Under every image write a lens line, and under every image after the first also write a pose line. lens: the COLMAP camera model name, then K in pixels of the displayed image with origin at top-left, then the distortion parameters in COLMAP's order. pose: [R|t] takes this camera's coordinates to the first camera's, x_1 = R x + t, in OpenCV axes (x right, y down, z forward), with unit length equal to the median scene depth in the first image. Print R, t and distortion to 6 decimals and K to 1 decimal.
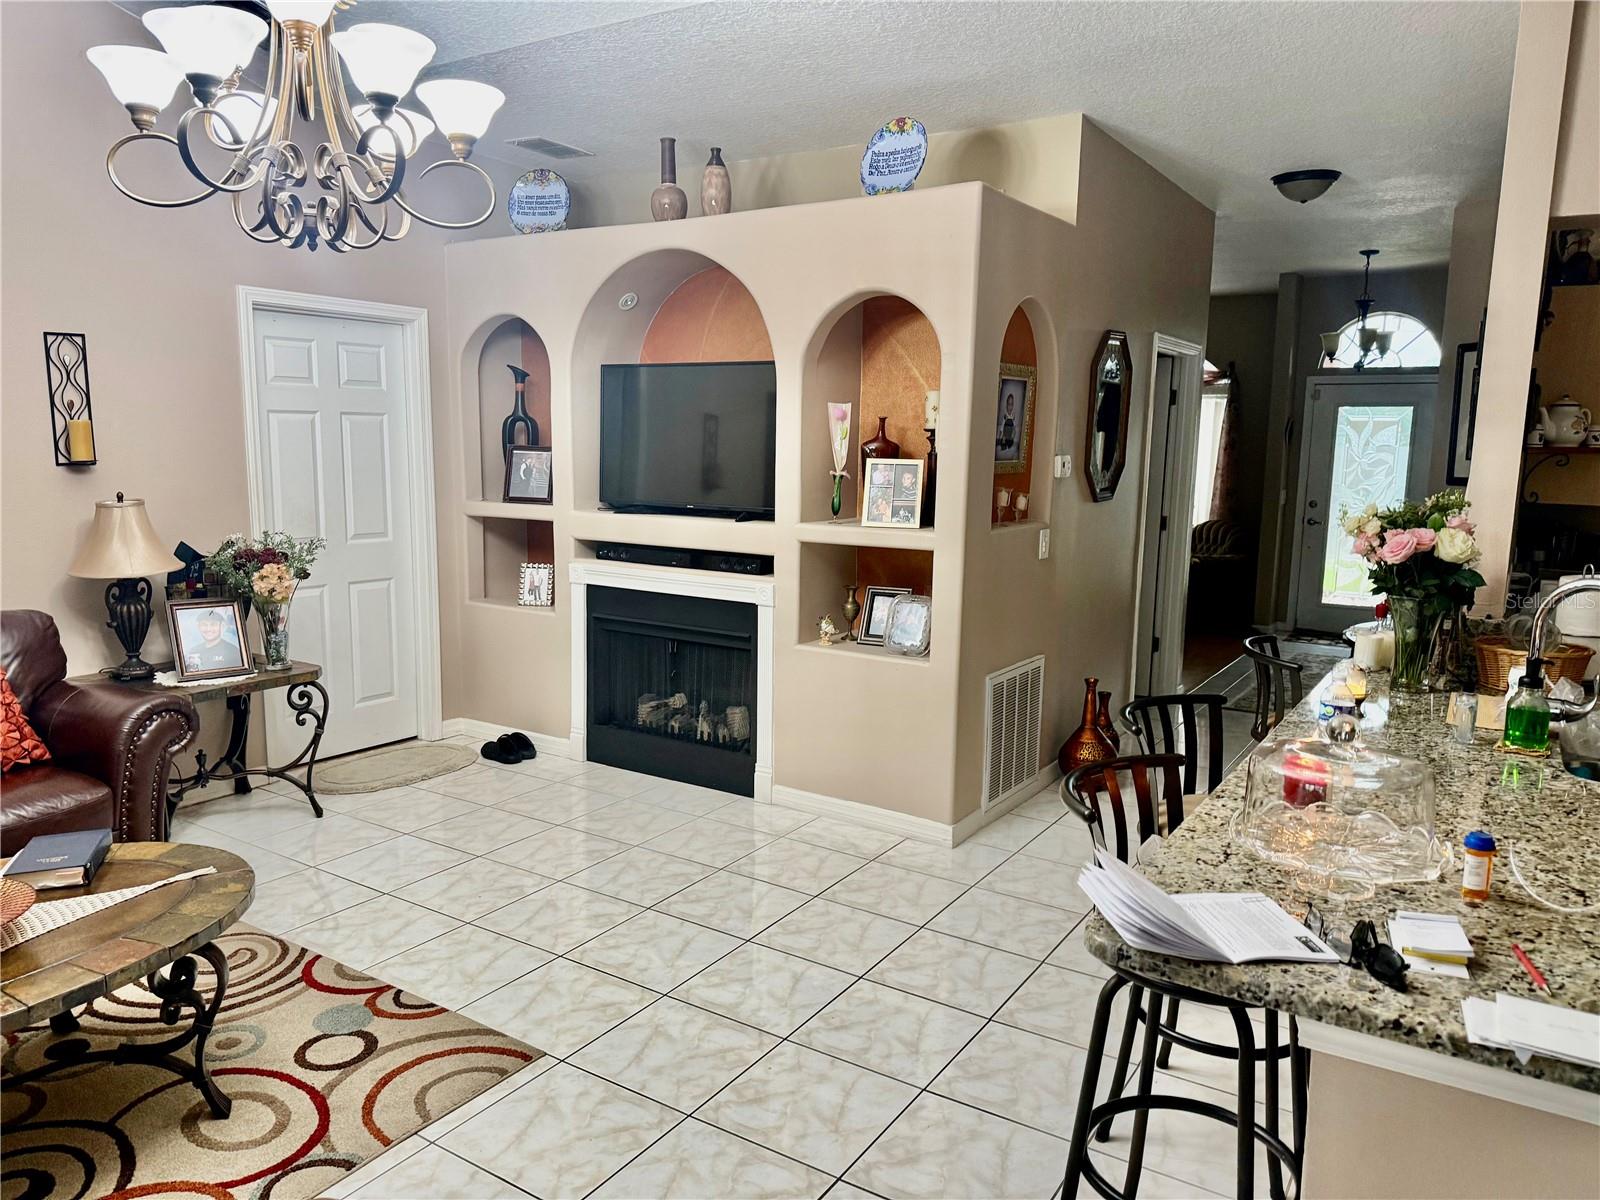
lens RADIAL K [[1117.3, 0, 784.8], [0, 1117.3, 608.2], [0, 0, 1]] dist [0.091921, -0.127068]
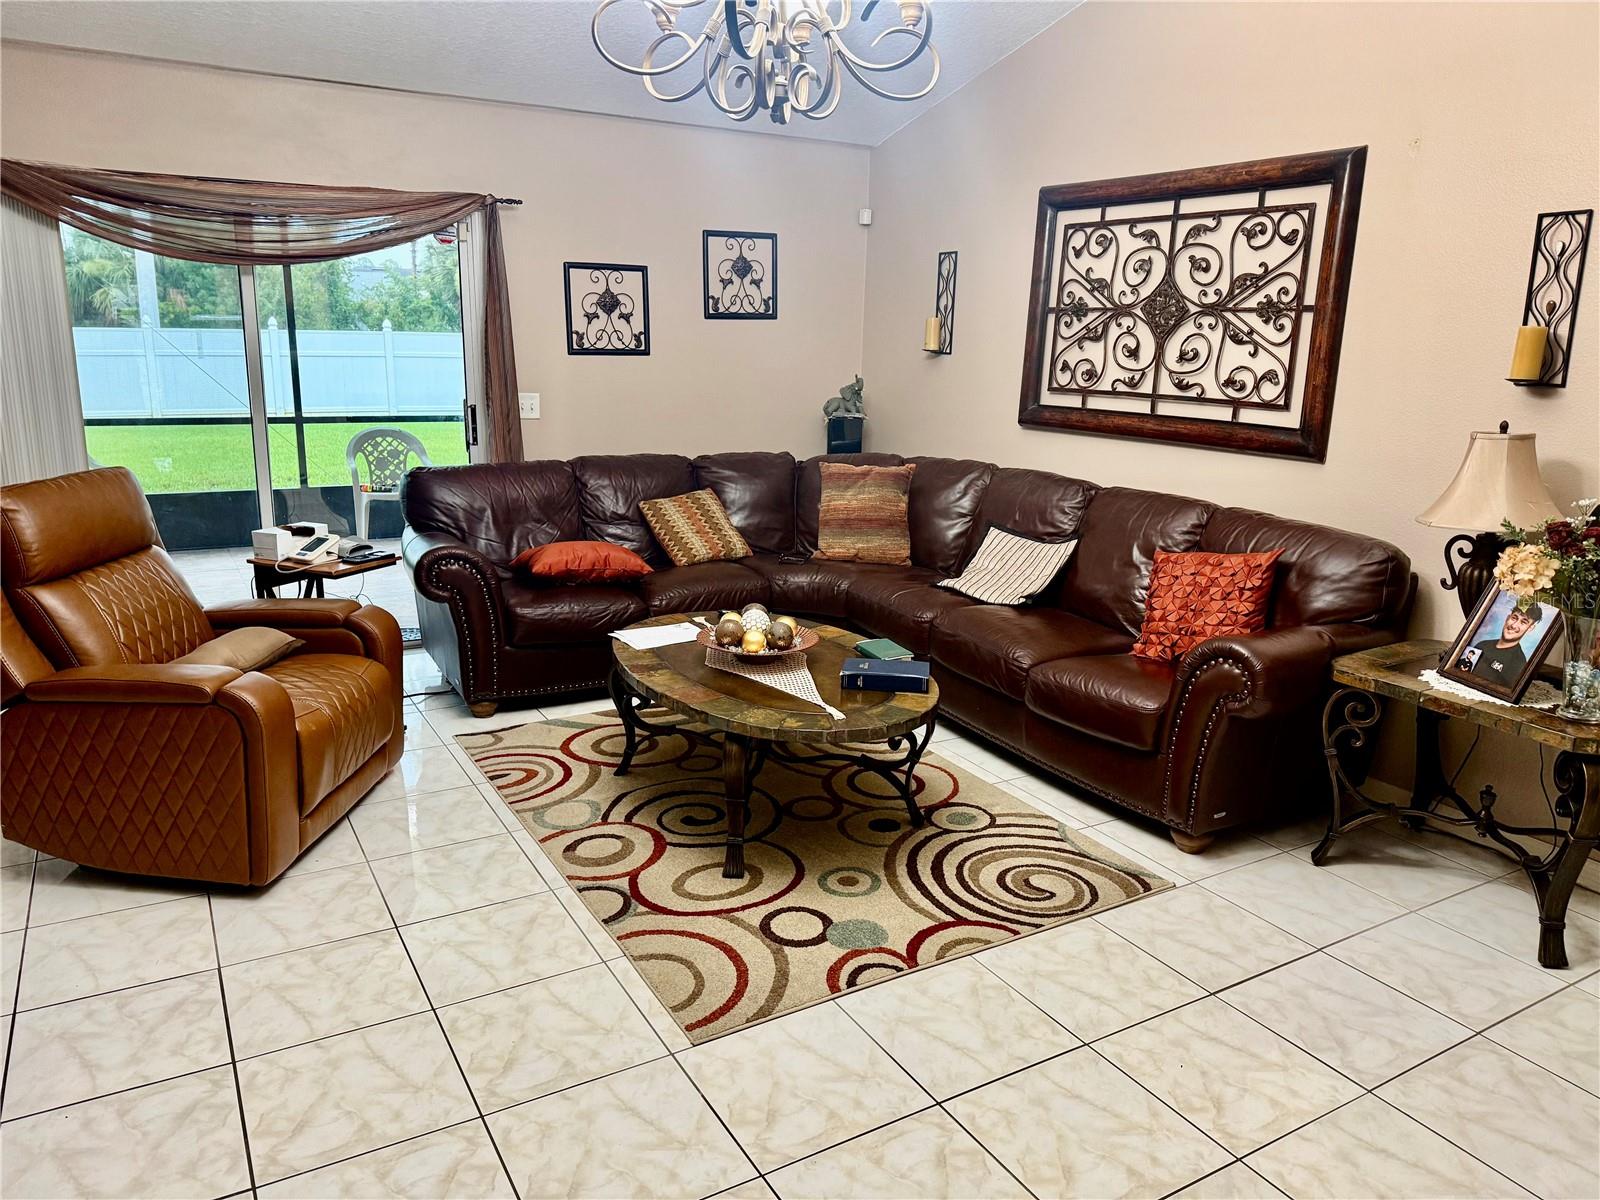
lens RADIAL K [[1107.8, 0, 800.0], [0, 1107.8, 600.0], [0, 0, 1]] dist [0.092926, -0.184774]
pose [[-0.447965, 0.183927, -0.874928, 0.276799], [-0.168112, 0.943826, 0.284485, -0.113747], [0.878104, 0.274525, -0.391880, 0.842449]]
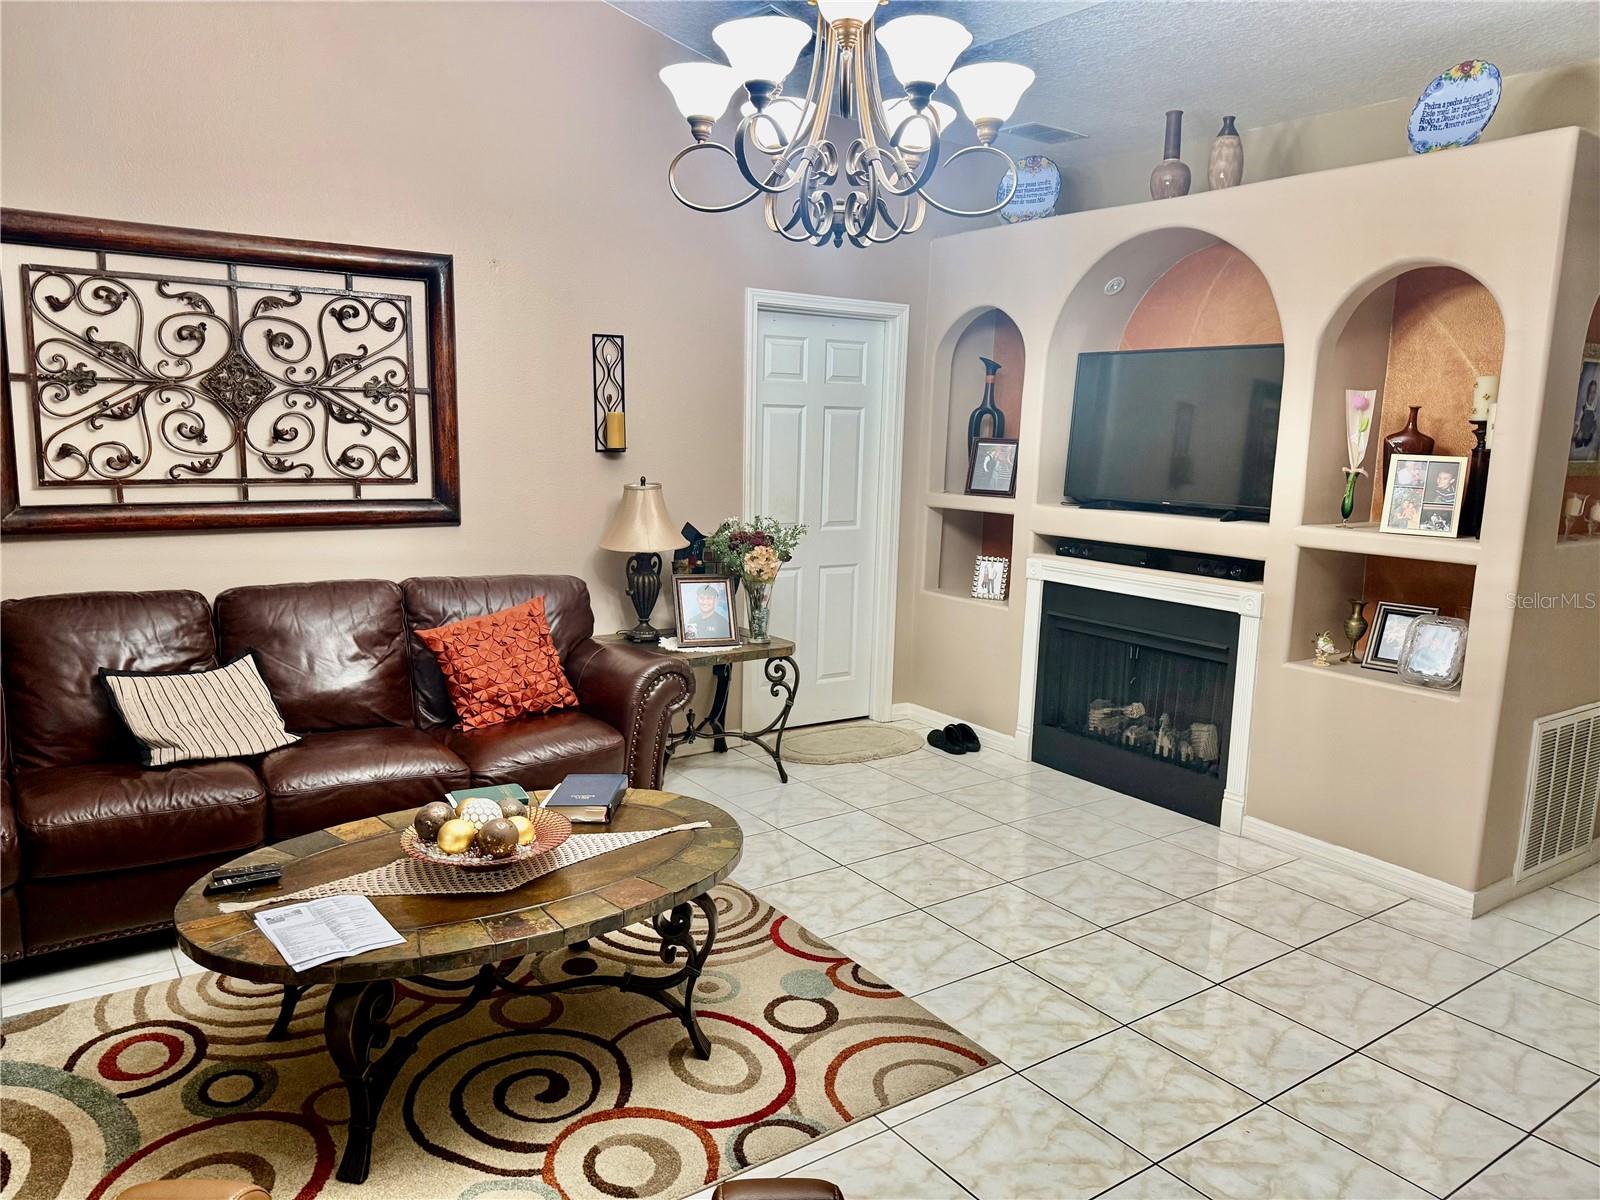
lens RADIAL K [[1117.3, 0, 784.8], [0, 1117.3, 608.2], [0, 0, 1]] dist [0.091921, -0.127068]
pose [[0.926384, 0.068113, -0.370368, -0.031888], [-0.066025, 0.997650, 0.018329, -0.000766], [0.370746, 0.007474, 0.928704, 0.016371]]
